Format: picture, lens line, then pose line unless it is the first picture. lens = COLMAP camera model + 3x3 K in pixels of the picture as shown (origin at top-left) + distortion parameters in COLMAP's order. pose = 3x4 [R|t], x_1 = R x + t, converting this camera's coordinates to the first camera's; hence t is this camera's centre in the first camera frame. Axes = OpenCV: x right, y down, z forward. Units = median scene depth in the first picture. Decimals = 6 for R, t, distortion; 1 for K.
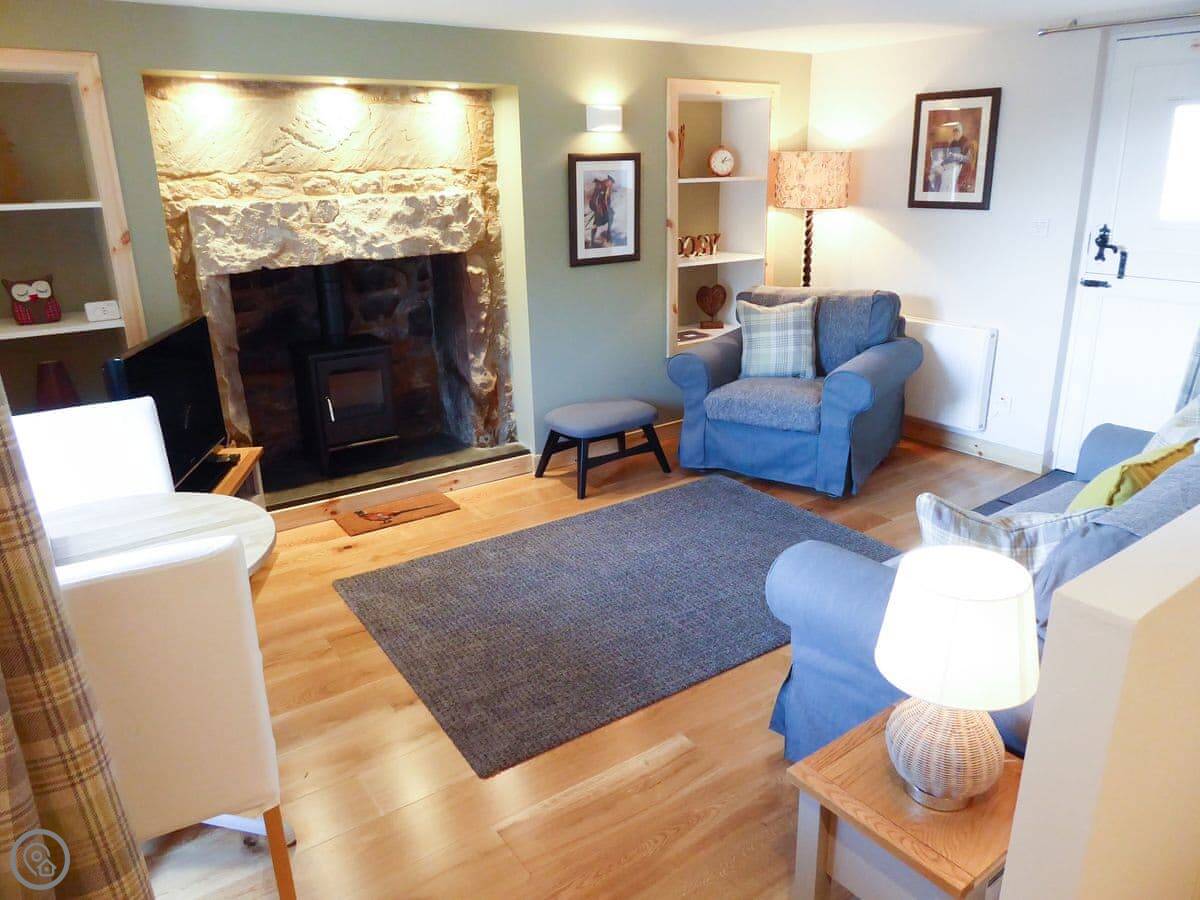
lens RADIAL K [[855.9, 0, 605.5], [0, 855.9, 446.4], [0, 0, 1]] dist [-0.025392, 0.004182]
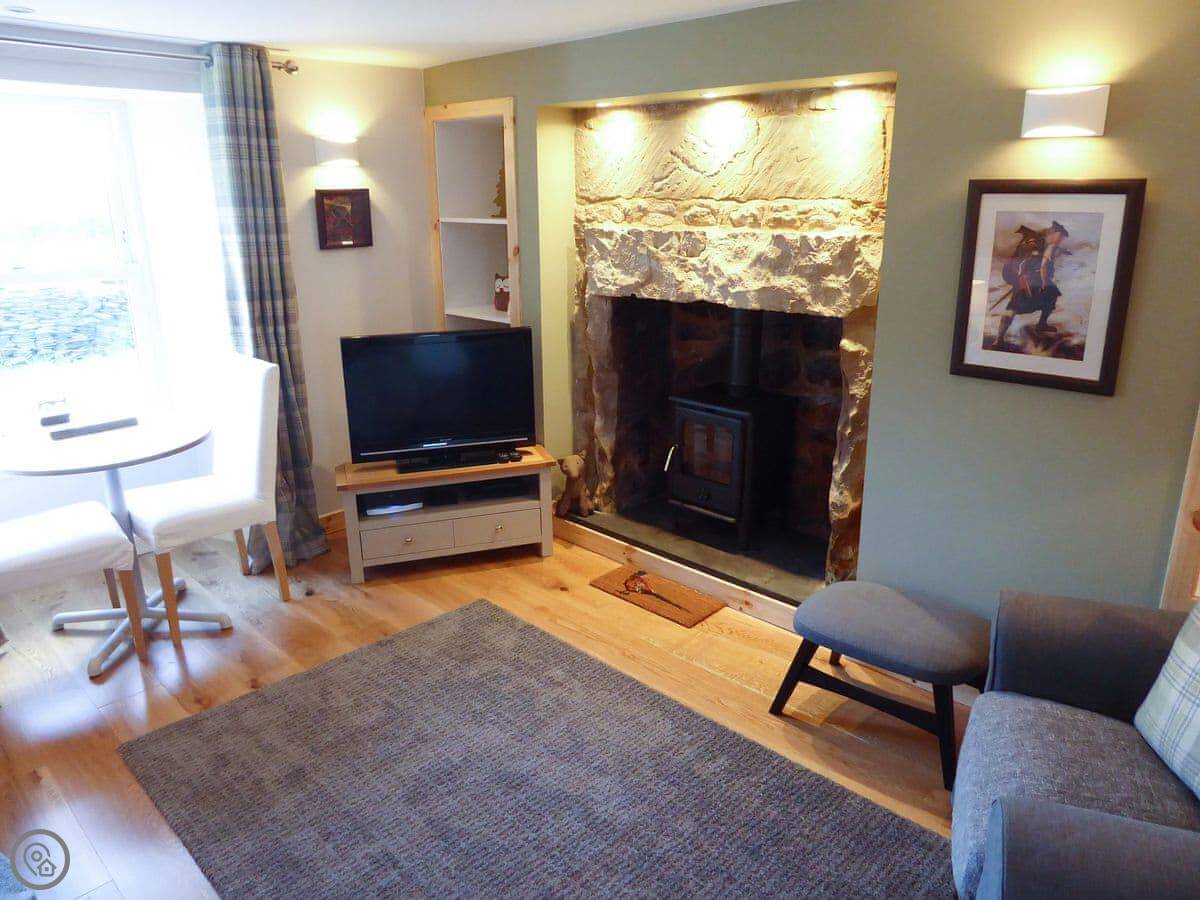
lens RADIAL K [[855.9, 0, 604.0], [0, 855.9, 443.8], [0, 0, 1]] dist [-0.025392, 0.004182]
pose [[0.175403, 0.296331, -0.938841, 0.528763], [-0.302588, 0.923692, 0.235017, -0.256240], [0.936843, 0.242859, 0.251685, 0.717279]]
